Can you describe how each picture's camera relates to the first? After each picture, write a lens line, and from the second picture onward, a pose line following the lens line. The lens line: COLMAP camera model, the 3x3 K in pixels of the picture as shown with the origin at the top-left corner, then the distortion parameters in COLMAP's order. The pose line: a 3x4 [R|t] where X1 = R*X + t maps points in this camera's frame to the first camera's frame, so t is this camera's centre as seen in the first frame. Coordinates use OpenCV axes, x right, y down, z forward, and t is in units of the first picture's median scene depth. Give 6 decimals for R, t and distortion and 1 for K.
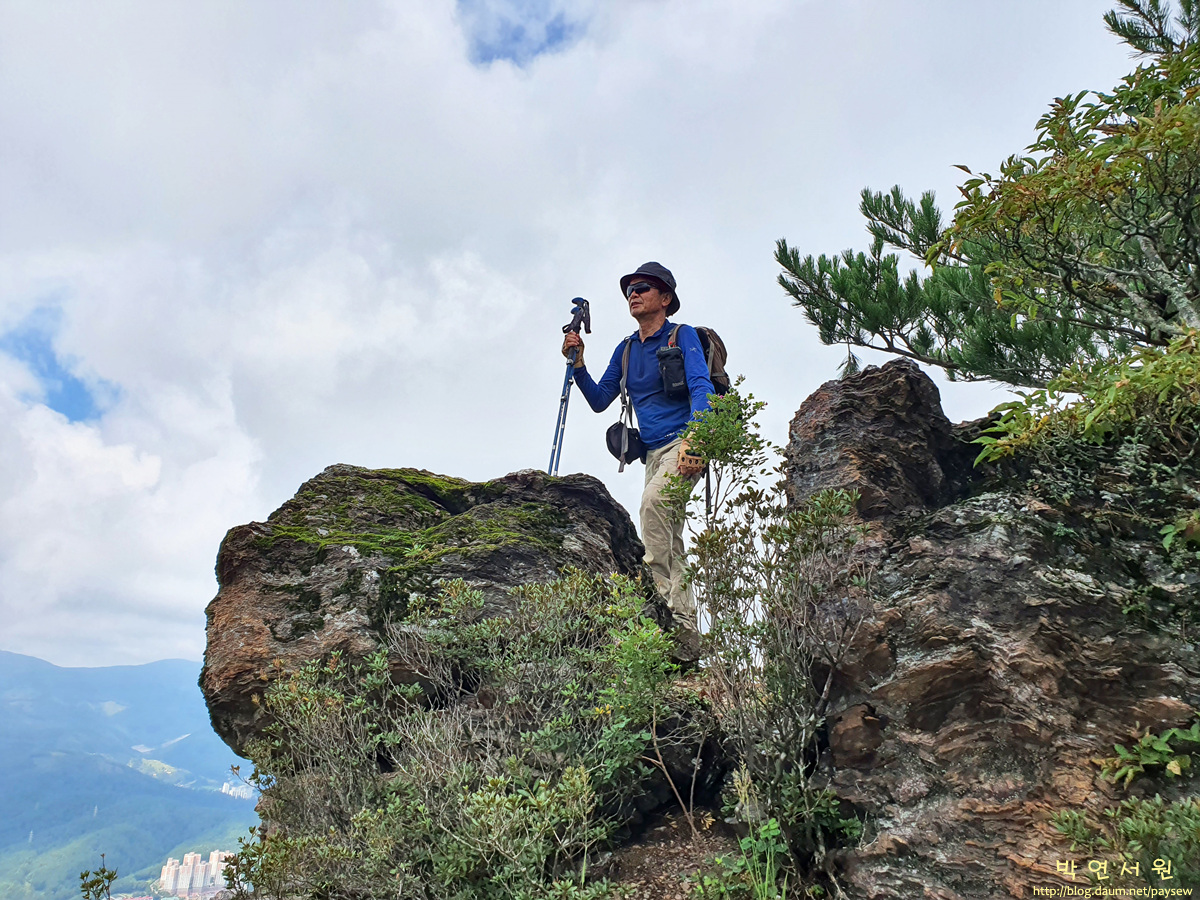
lens RADIAL K [[894.4, 0, 600.0], [0, 894.4, 450.0], [0, 0, 1]] dist [-0.005576, 0.041774]
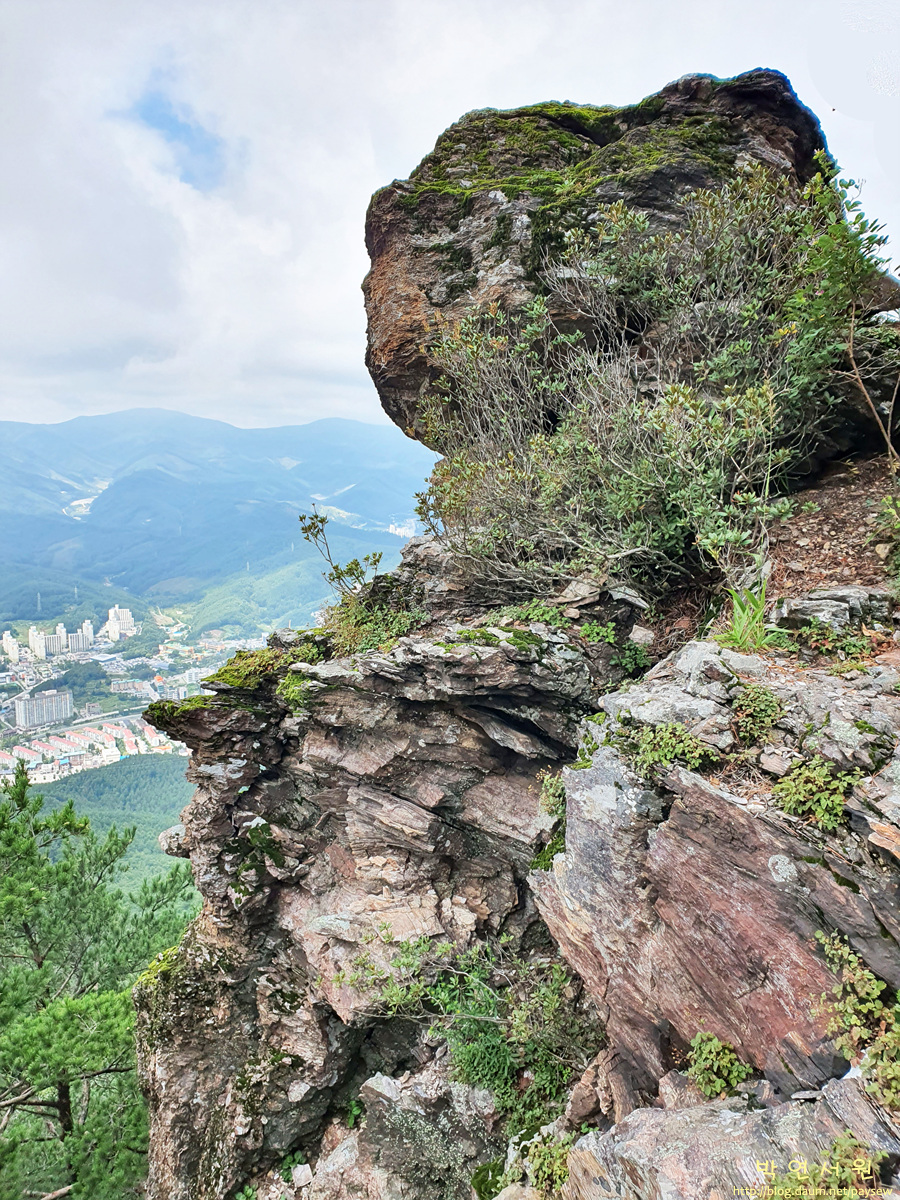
lens RADIAL K [[918.0, 0, 450.0], [0, 918.0, 600.0], [0, 0, 1]] dist [-0.247242, 0.476167]
pose [[0.953326, 0.011383, -0.301728, -0.040376], [0.113244, 0.912866, 0.392240, 0.124587], [0.279902, -0.408101, 0.868970, 0.007029]]
